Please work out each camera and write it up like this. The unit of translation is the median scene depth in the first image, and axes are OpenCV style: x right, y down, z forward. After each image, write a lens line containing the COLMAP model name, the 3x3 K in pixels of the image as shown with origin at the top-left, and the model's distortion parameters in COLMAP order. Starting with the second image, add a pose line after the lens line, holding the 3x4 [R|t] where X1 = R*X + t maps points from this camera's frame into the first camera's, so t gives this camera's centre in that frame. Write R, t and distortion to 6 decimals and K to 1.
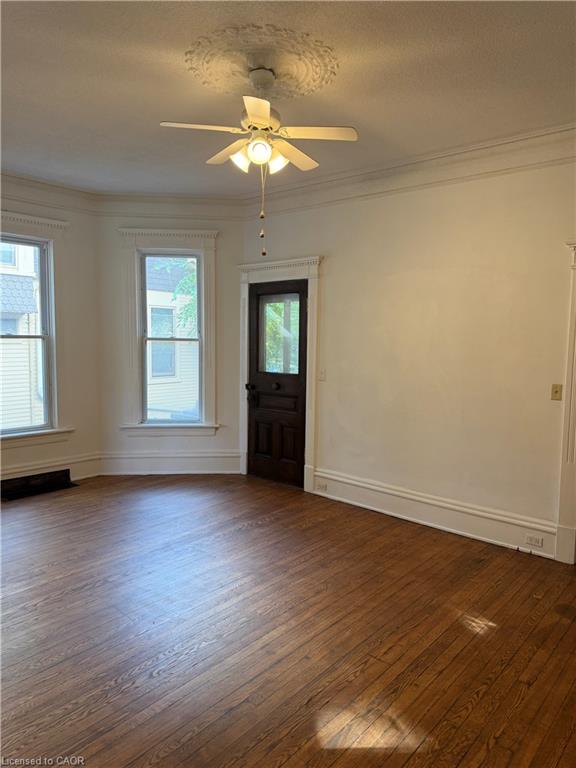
lens RADIAL K [[538.7, 0, 291.2], [0, 538.7, 382.3], [0, 0, 1]] dist [0.043212, -0.056118]
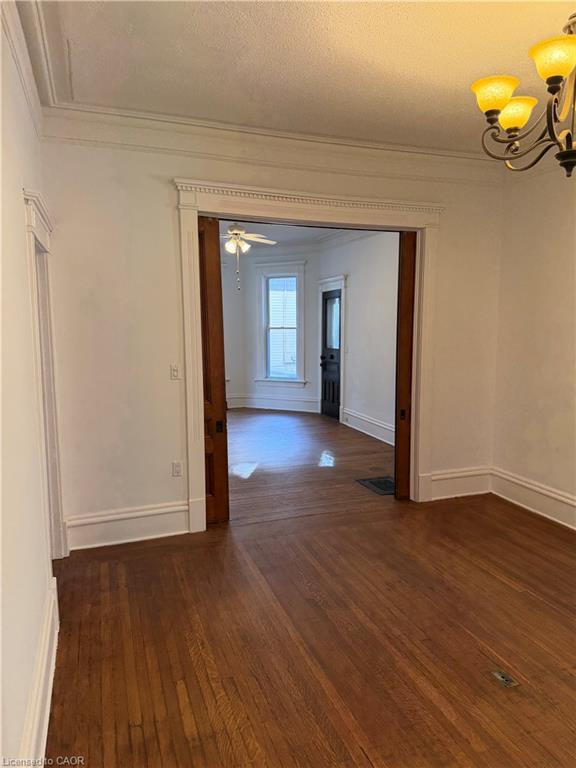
lens RADIAL K [[538.7, 0, 290.4], [0, 538.7, 388.4], [0, 0, 1]] dist [0.043212, -0.056118]
pose [[0.860989, 0.045801, -0.506557, 0.647218], [-0.032707, 0.998862, 0.034722, 0.046382], [0.507571, -0.013327, 0.861507, -0.410625]]
